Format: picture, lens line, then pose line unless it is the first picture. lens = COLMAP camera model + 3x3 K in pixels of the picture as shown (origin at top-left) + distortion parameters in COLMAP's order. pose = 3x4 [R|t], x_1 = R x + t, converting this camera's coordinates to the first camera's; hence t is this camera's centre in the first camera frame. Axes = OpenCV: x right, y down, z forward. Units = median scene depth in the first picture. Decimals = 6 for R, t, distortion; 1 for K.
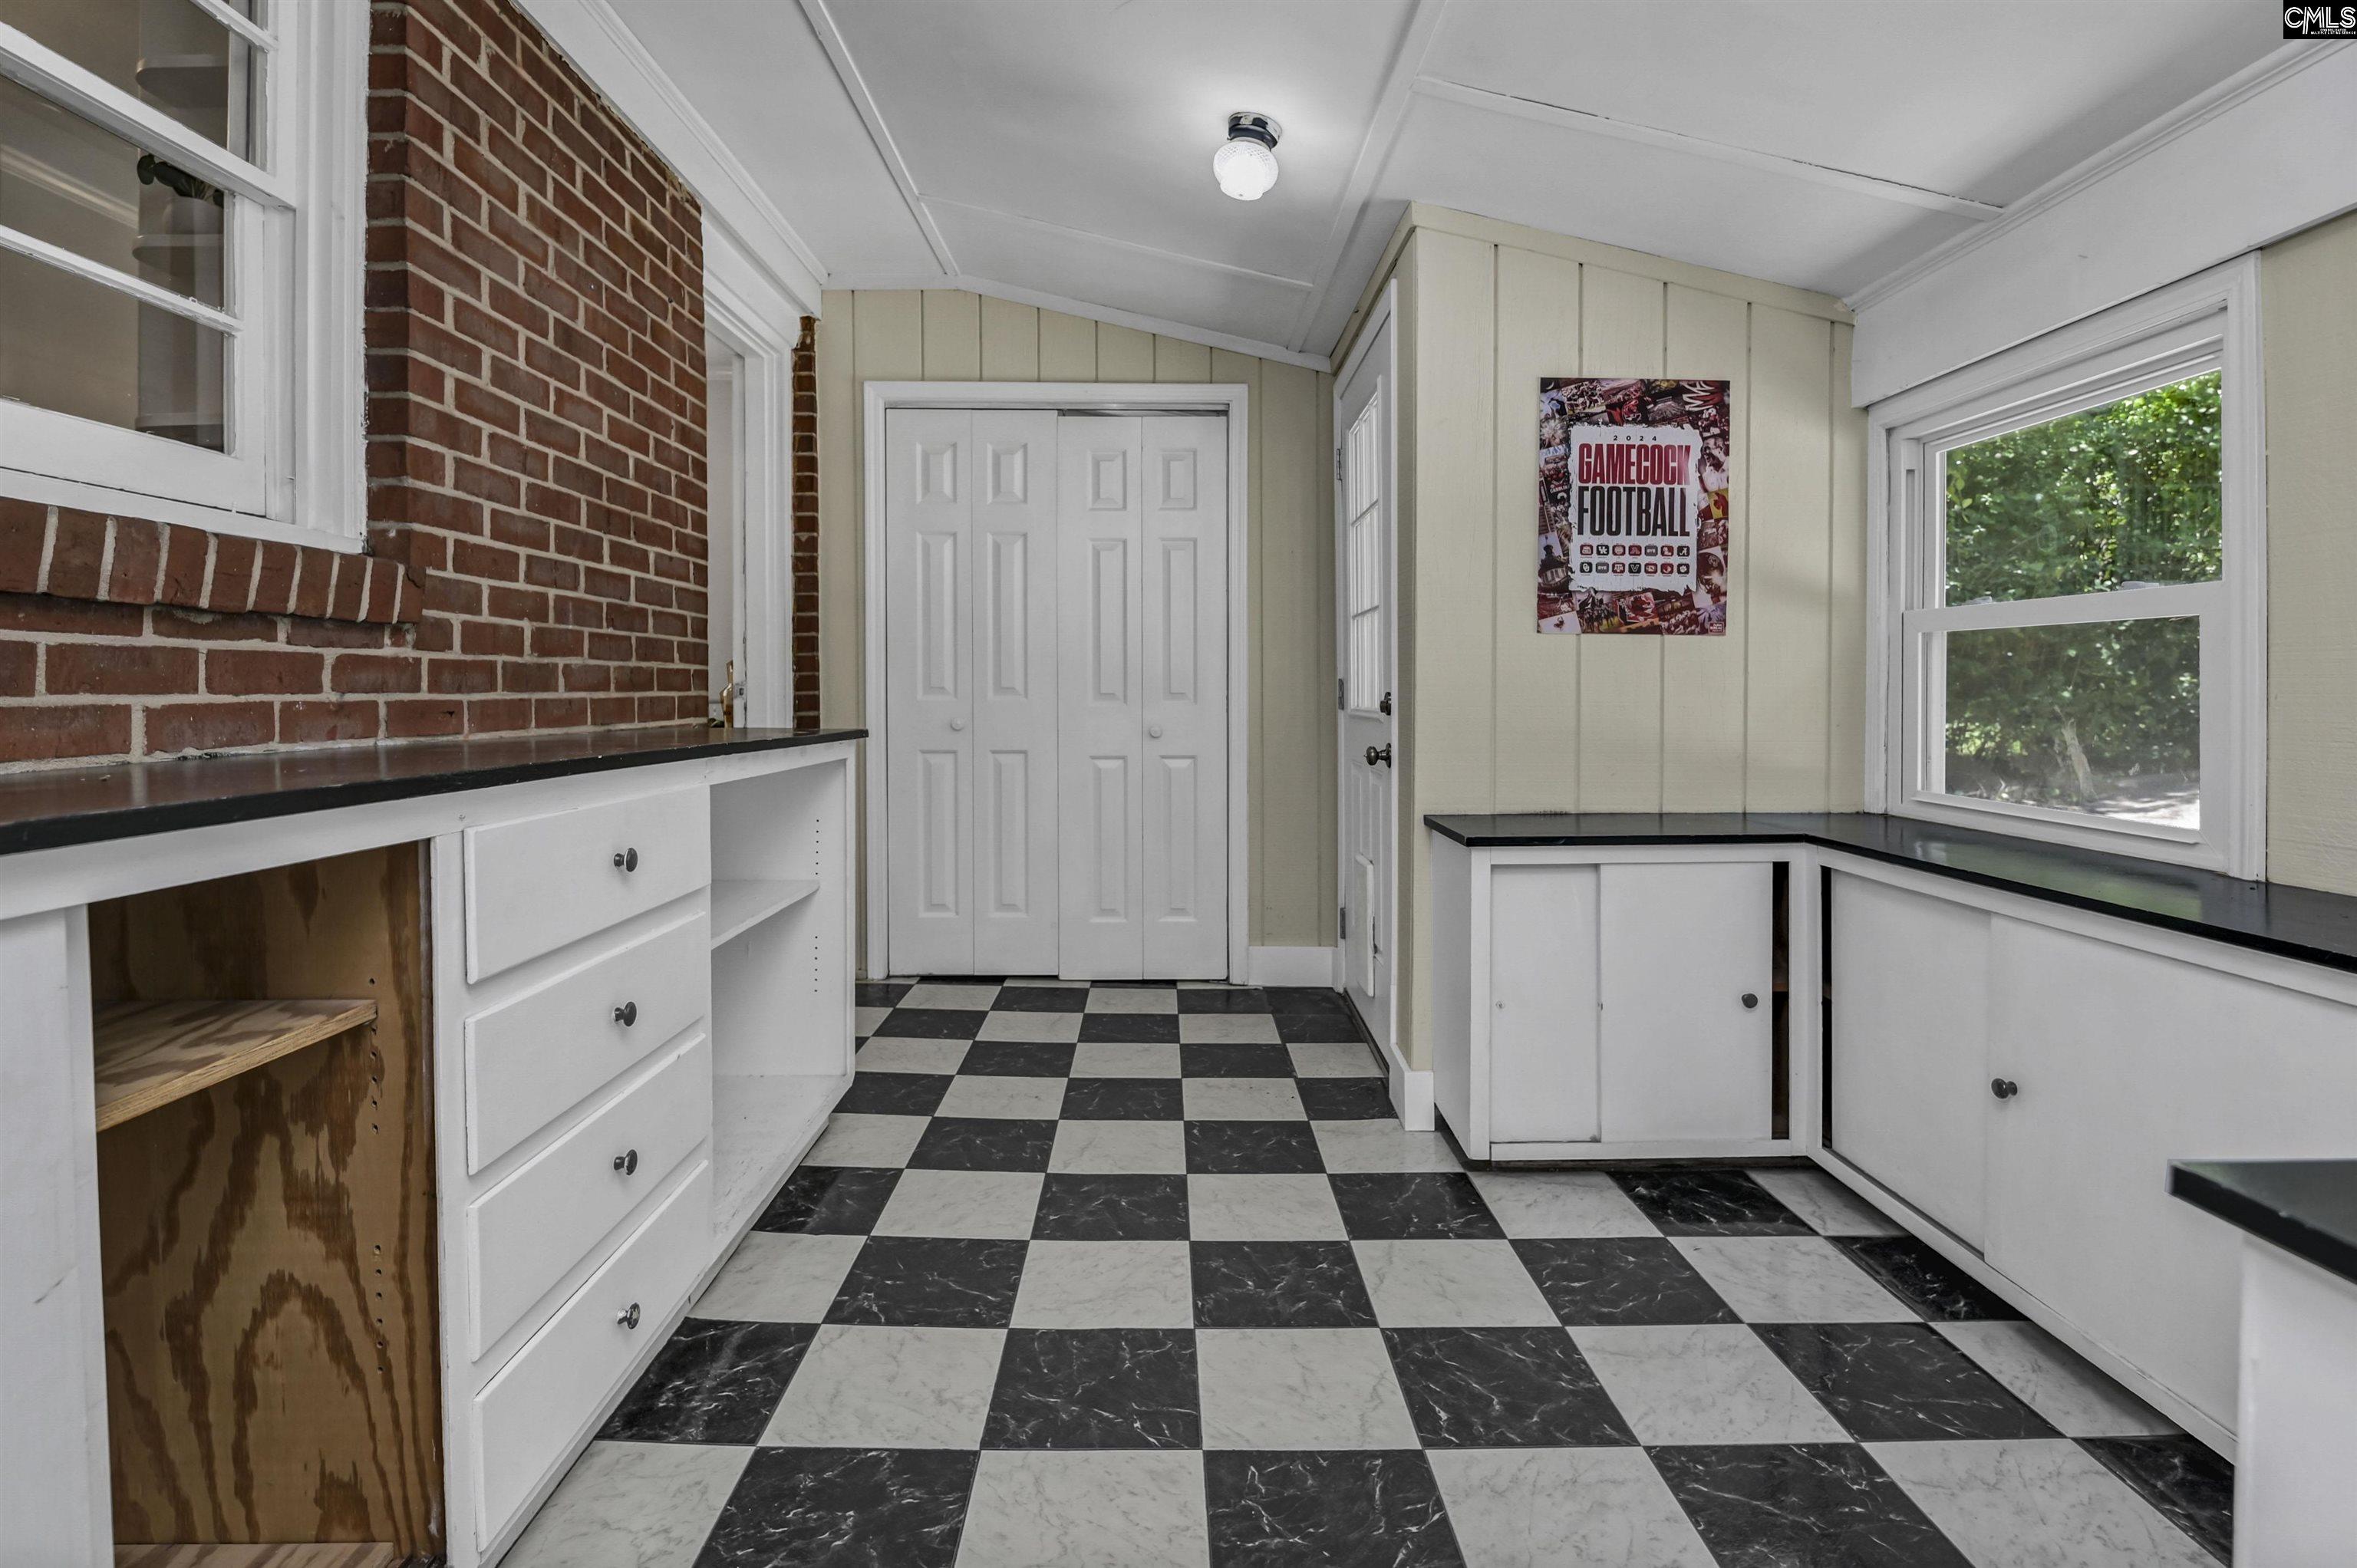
lens RADIAL K [[1150.6, 0, 1176.9], [0, 1150.6, 694.6], [0, 0, 1]] dist [0.003119, -0.007783]
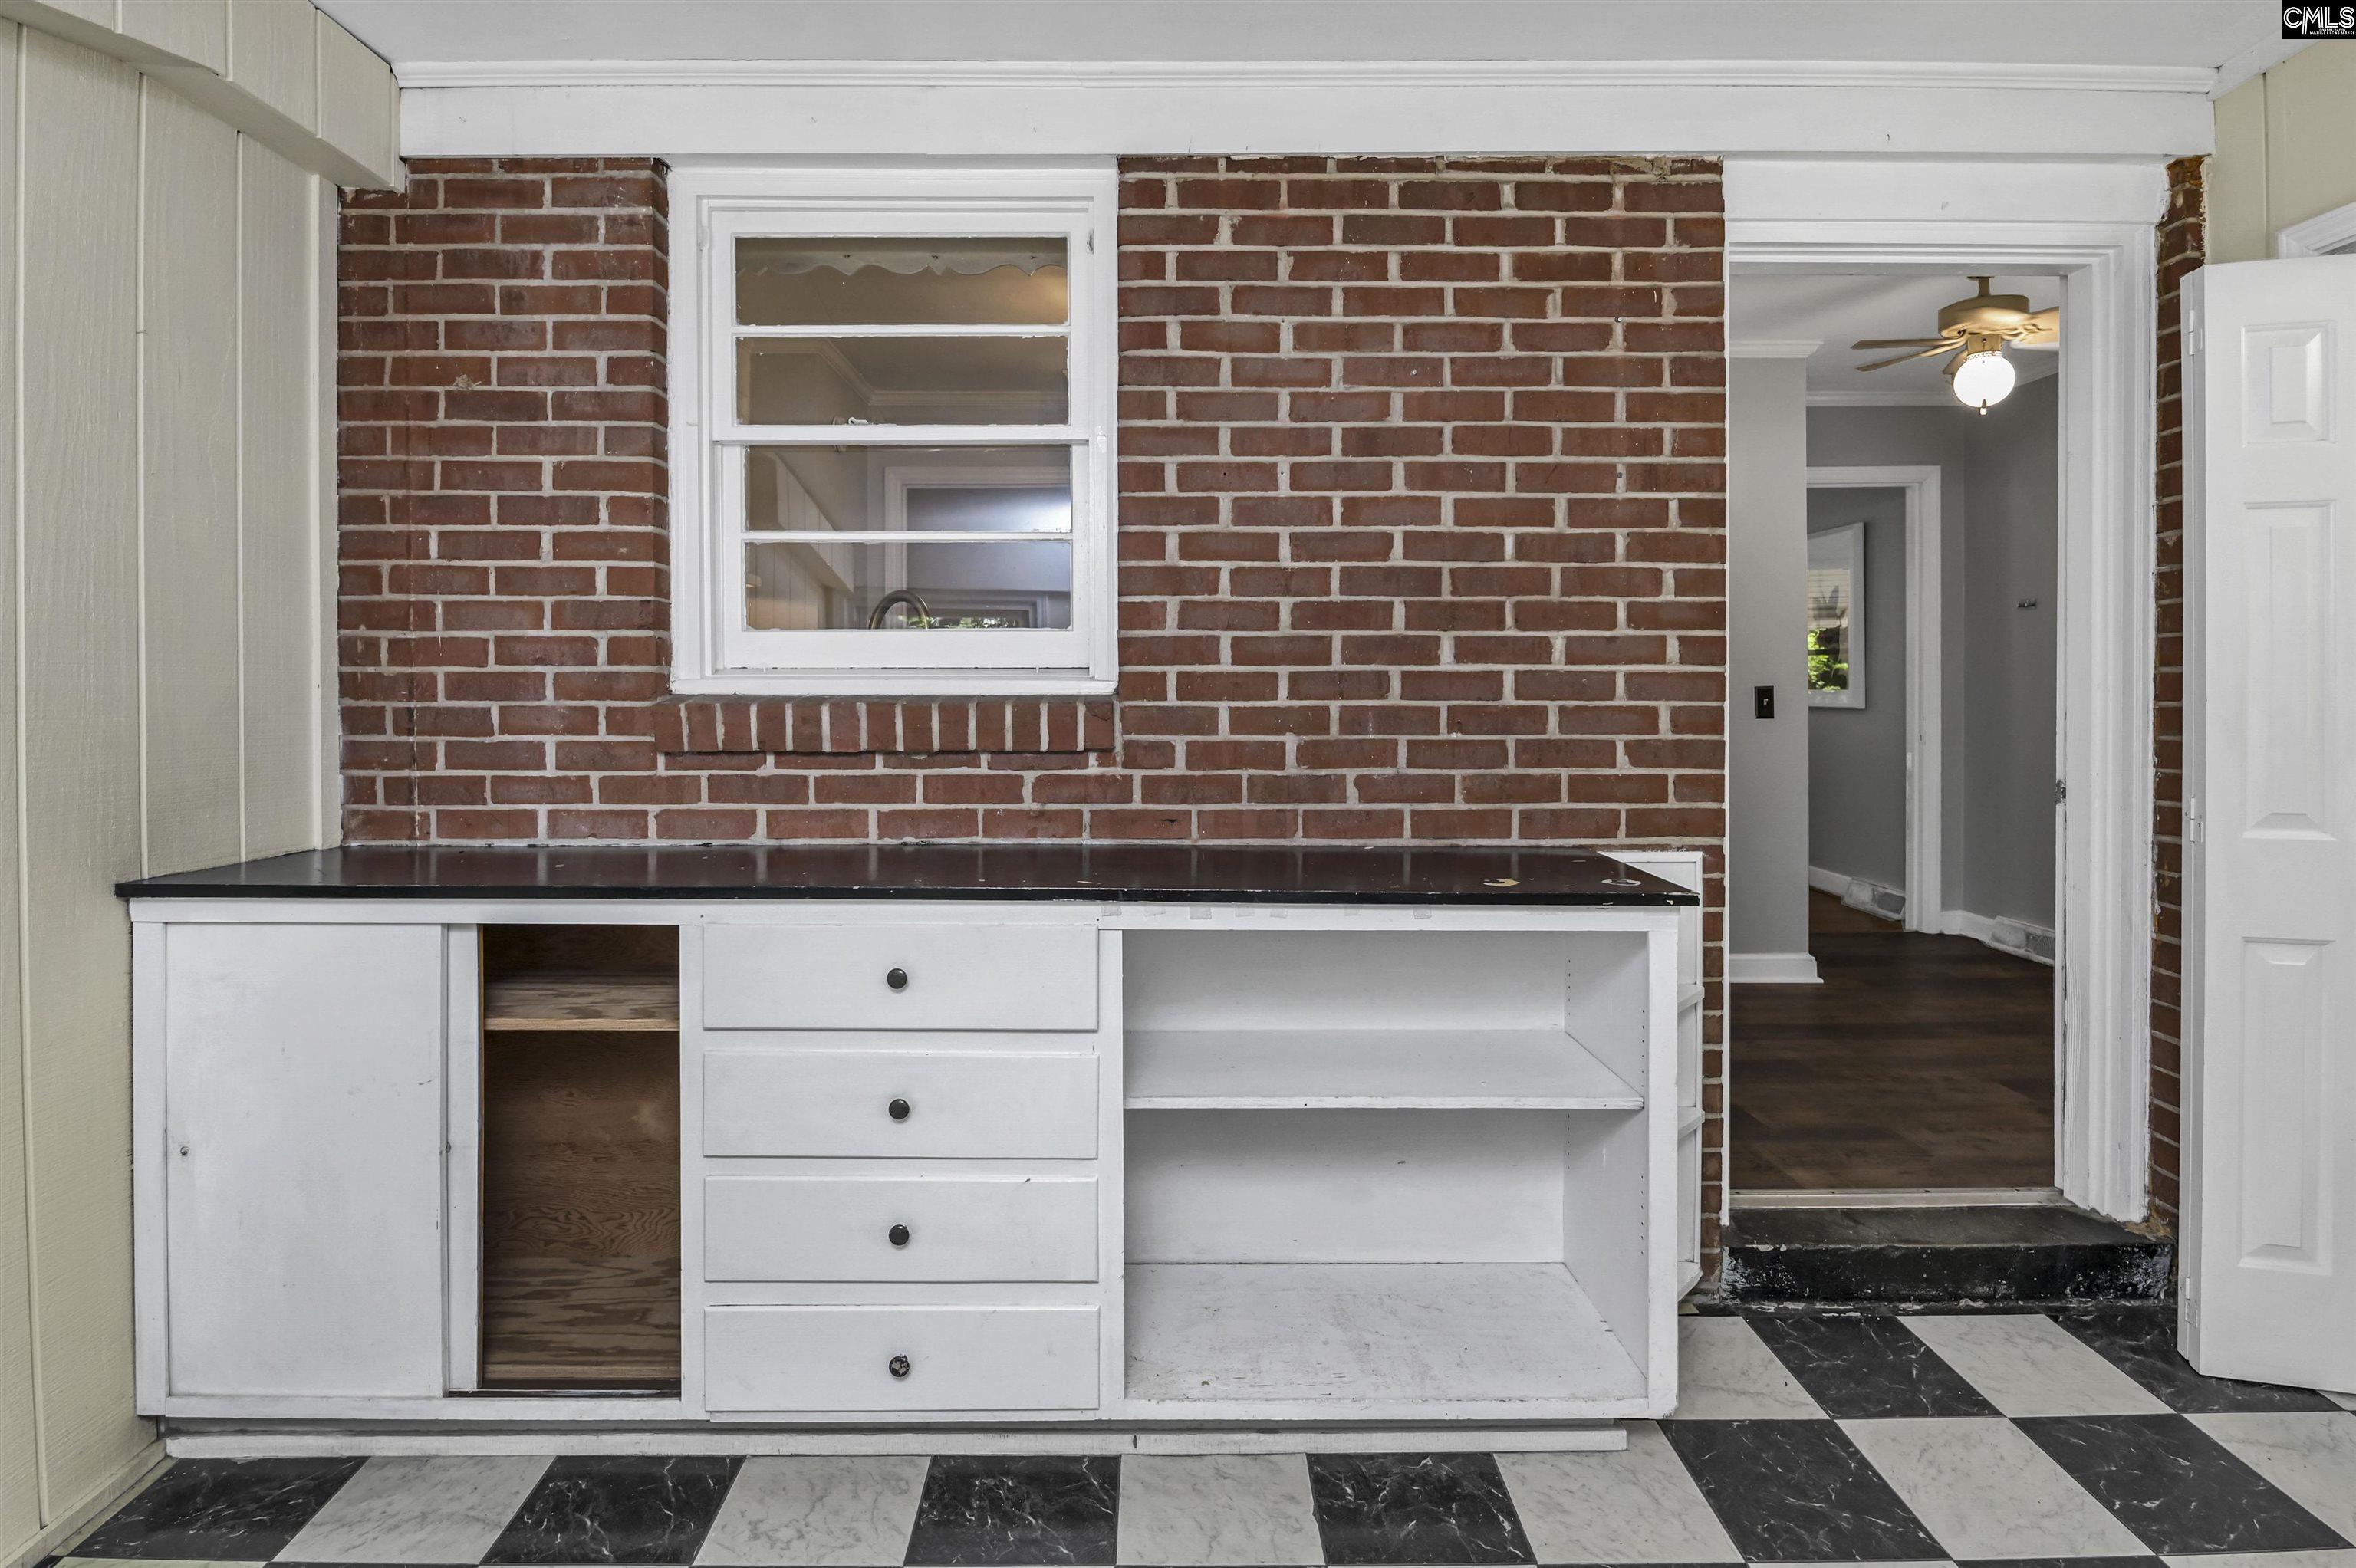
lens RADIAL K [[1150.0, 0, 1176.4], [0, 1150.0, 694.7], [0, 0, 1]] dist [0.003119, -0.007783]
pose [[-0.010609, 0.010344, -0.999890, 0.558505], [-0.005083, 0.999933, 0.010398, -0.128984], [0.999931, 0.005193, -0.010555, 1.049233]]
